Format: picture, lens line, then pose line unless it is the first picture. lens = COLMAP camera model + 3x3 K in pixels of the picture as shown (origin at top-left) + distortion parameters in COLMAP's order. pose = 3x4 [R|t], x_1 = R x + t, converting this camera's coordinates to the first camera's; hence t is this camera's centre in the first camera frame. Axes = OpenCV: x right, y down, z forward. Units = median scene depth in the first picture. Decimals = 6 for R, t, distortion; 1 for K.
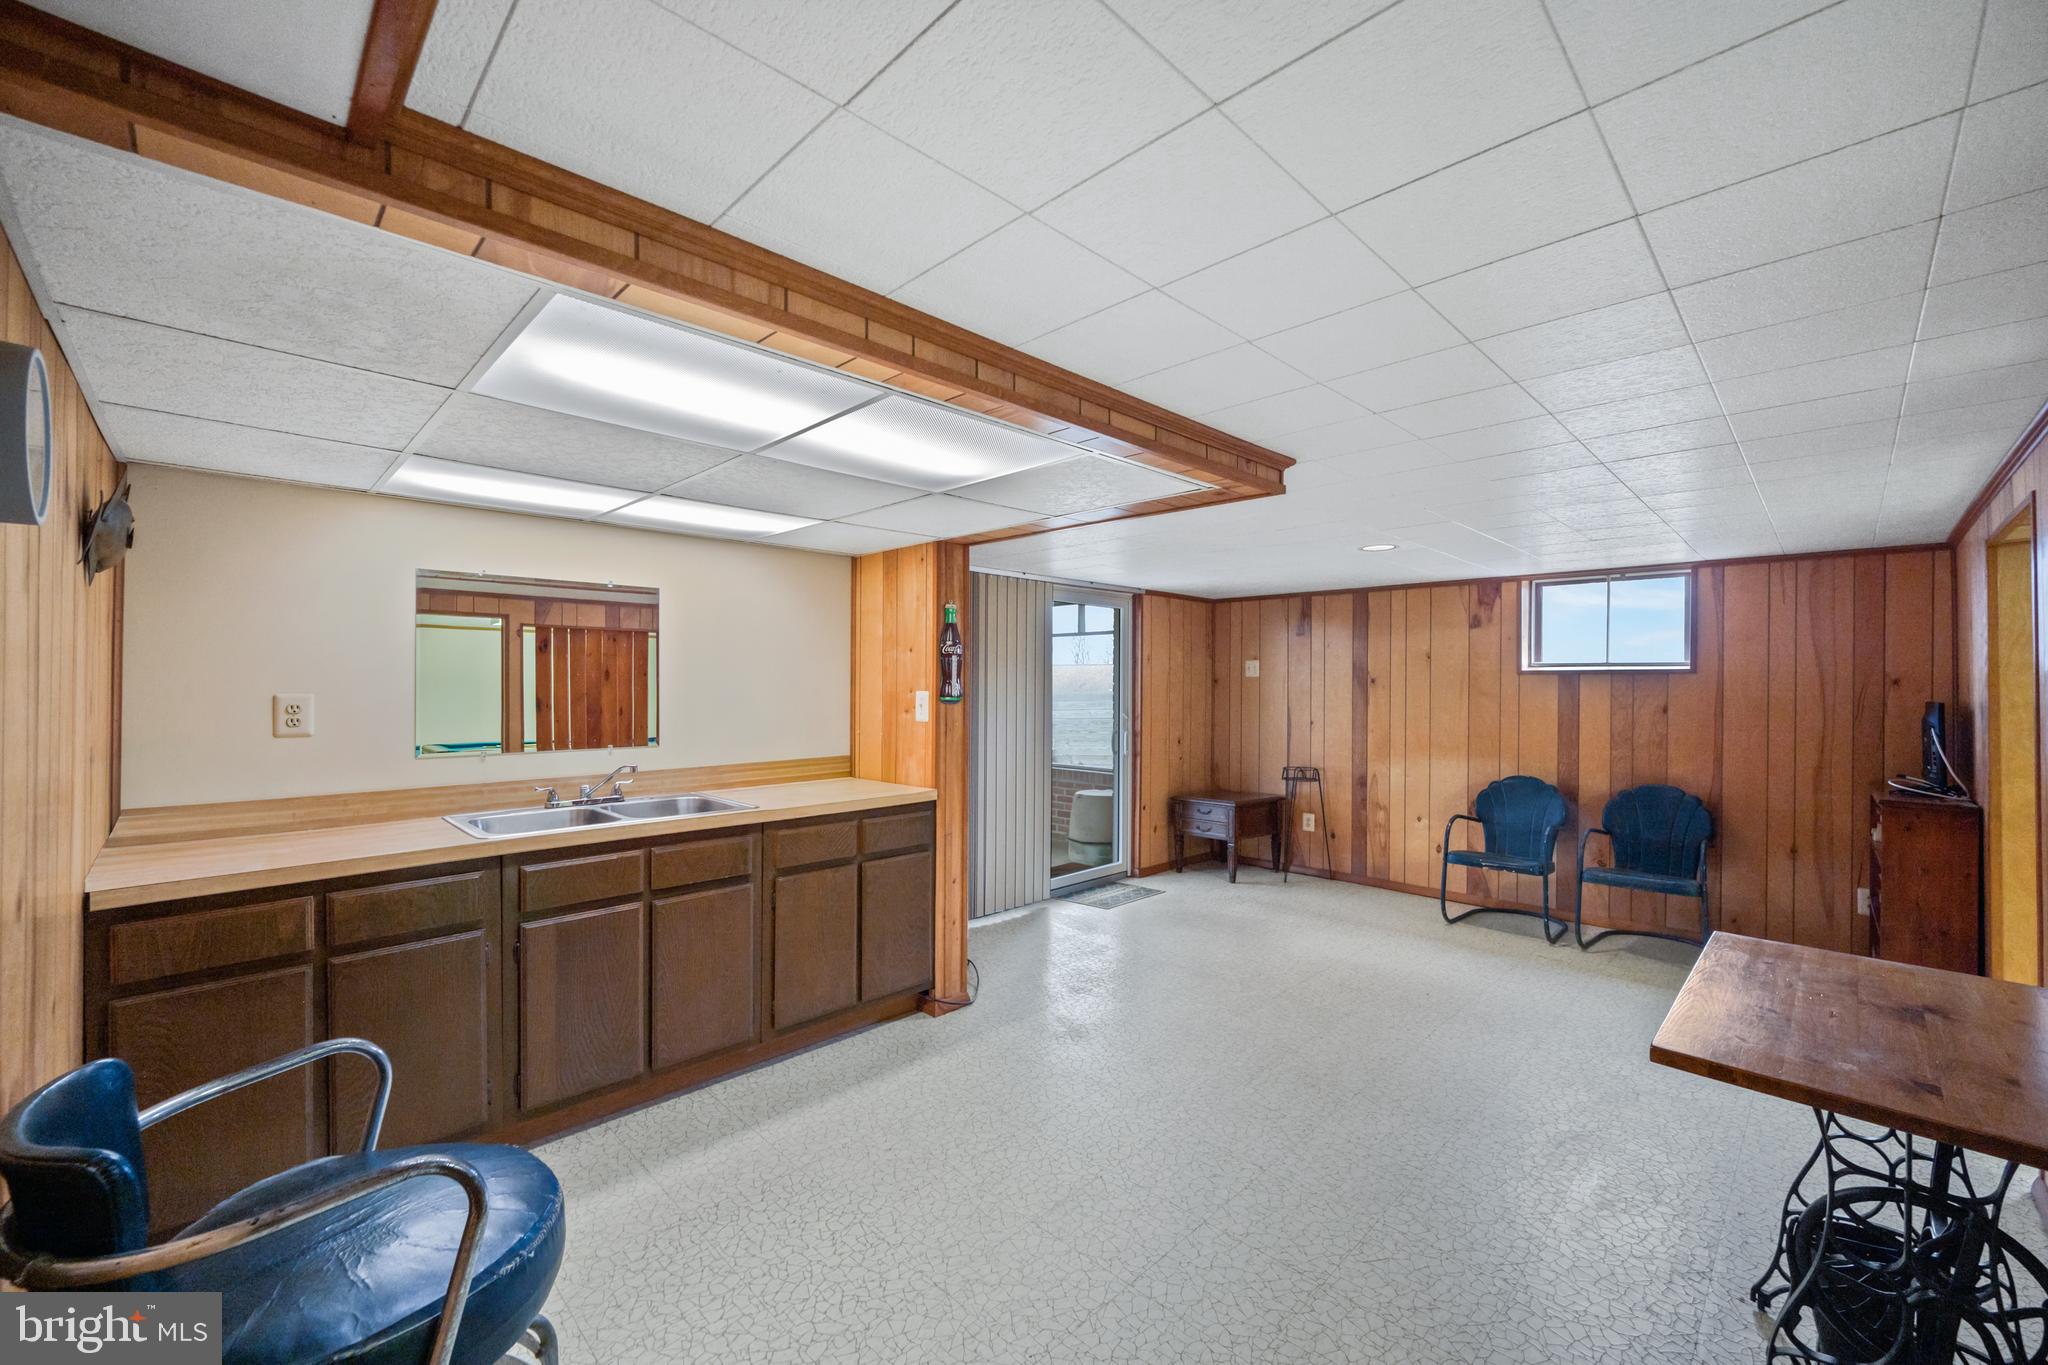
lens RADIAL K [[823.7, 0, 1024.0], [0, 823.7, 682.5], [0, 0, 1]] dist [-0.000615, 0.000047]
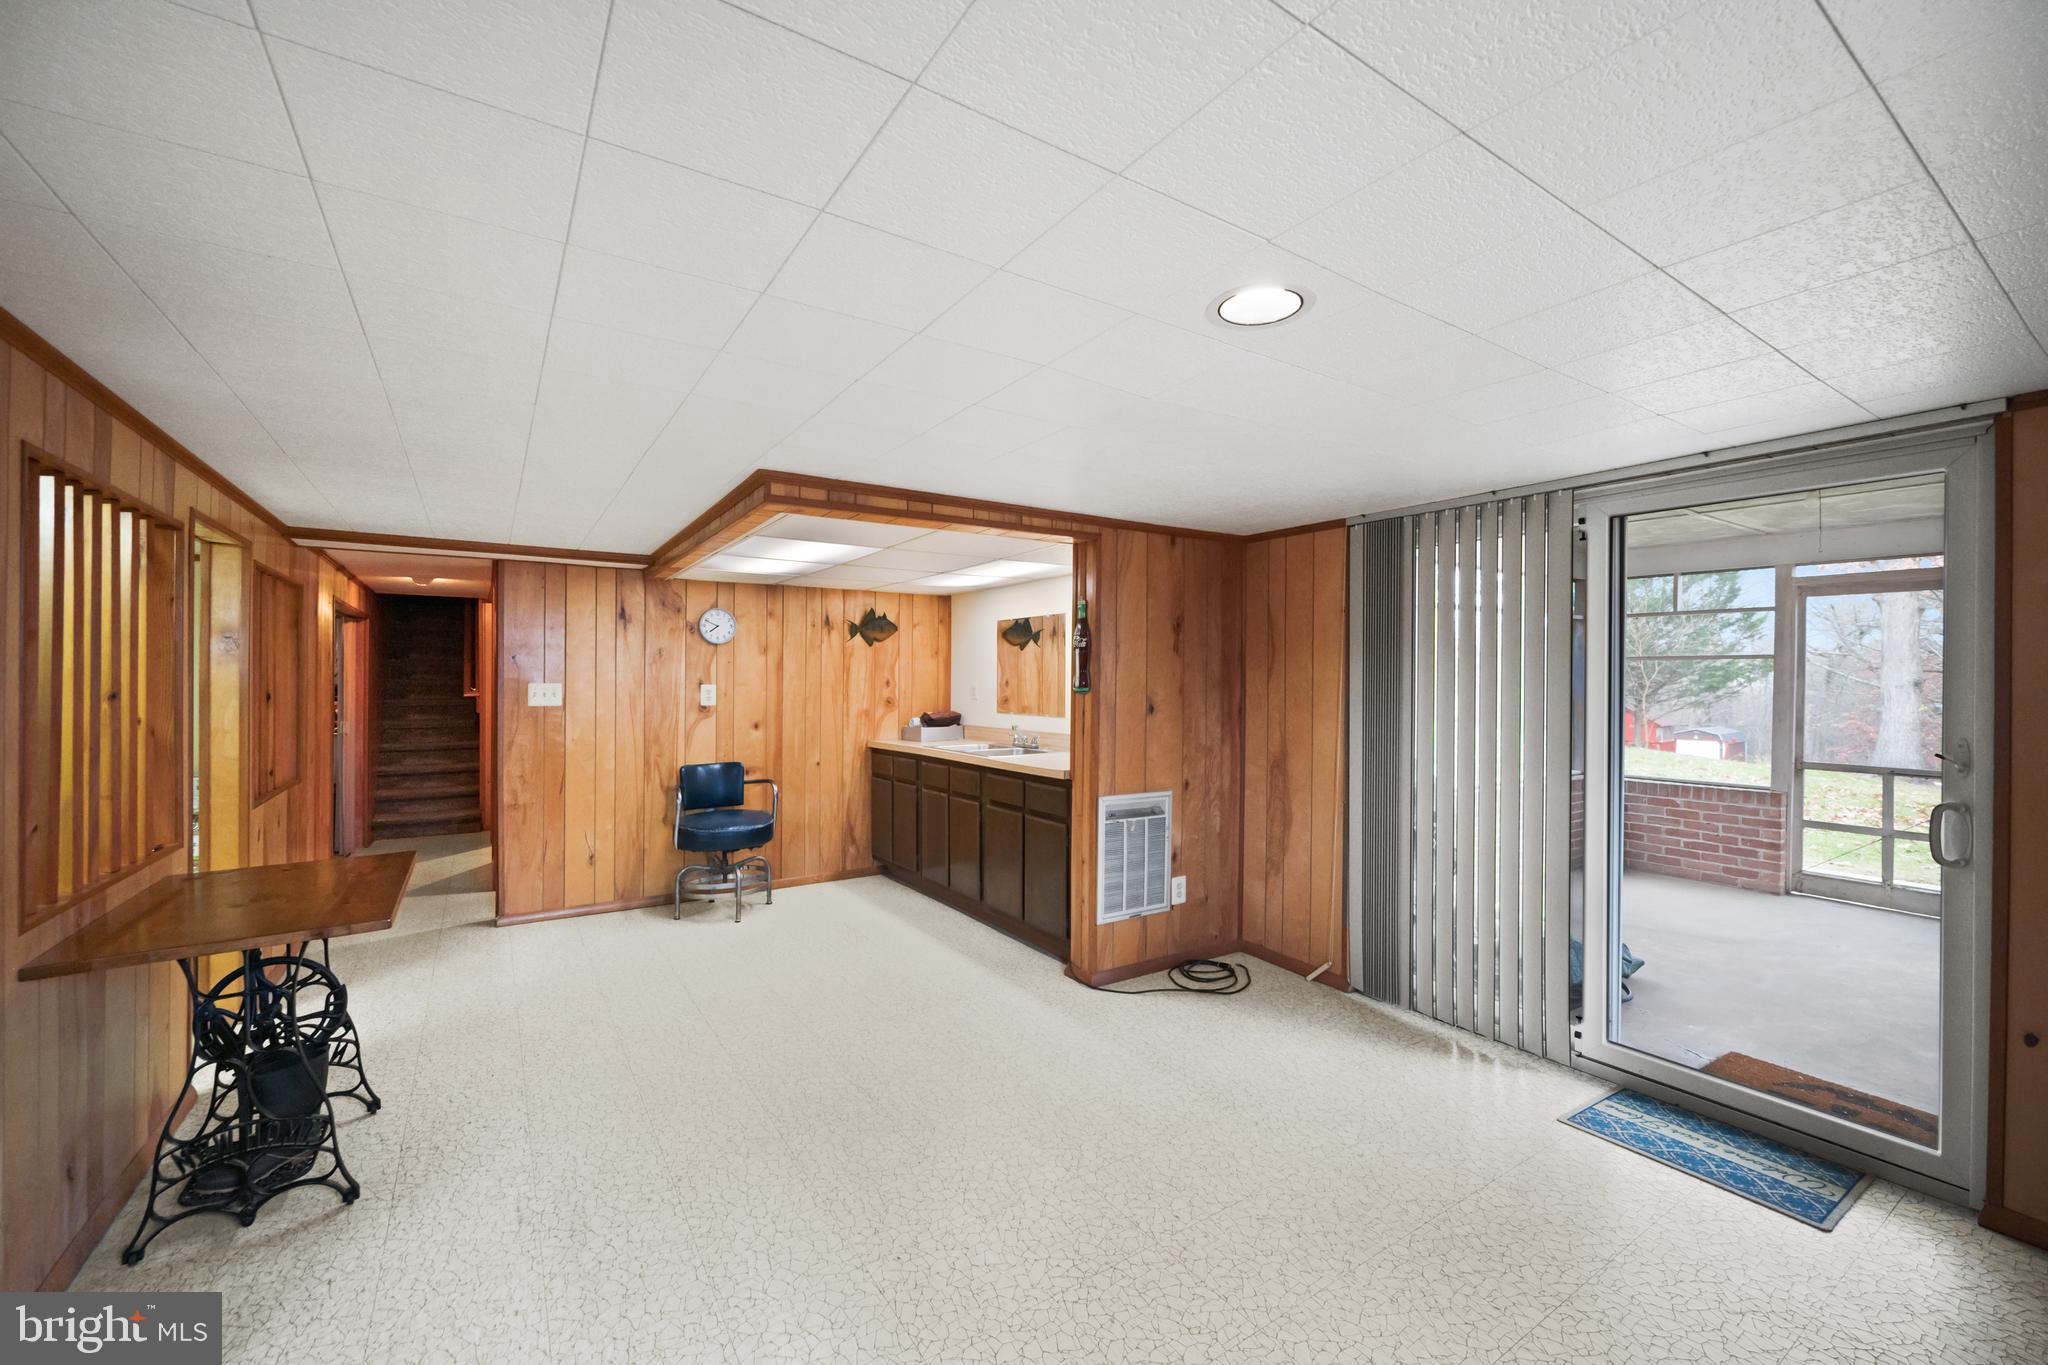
lens RADIAL K [[823.7, 0, 1024.0], [0, 823.7, 682.5], [0, 0, 1]] dist [-0.000615, 0.000047]
pose [[-0.184951, -0.026133, -0.982400, 0.988320], [-0.027842, 0.999384, -0.021343, 0.040606], [0.982353, 0.023405, -0.185565, 1.140787]]
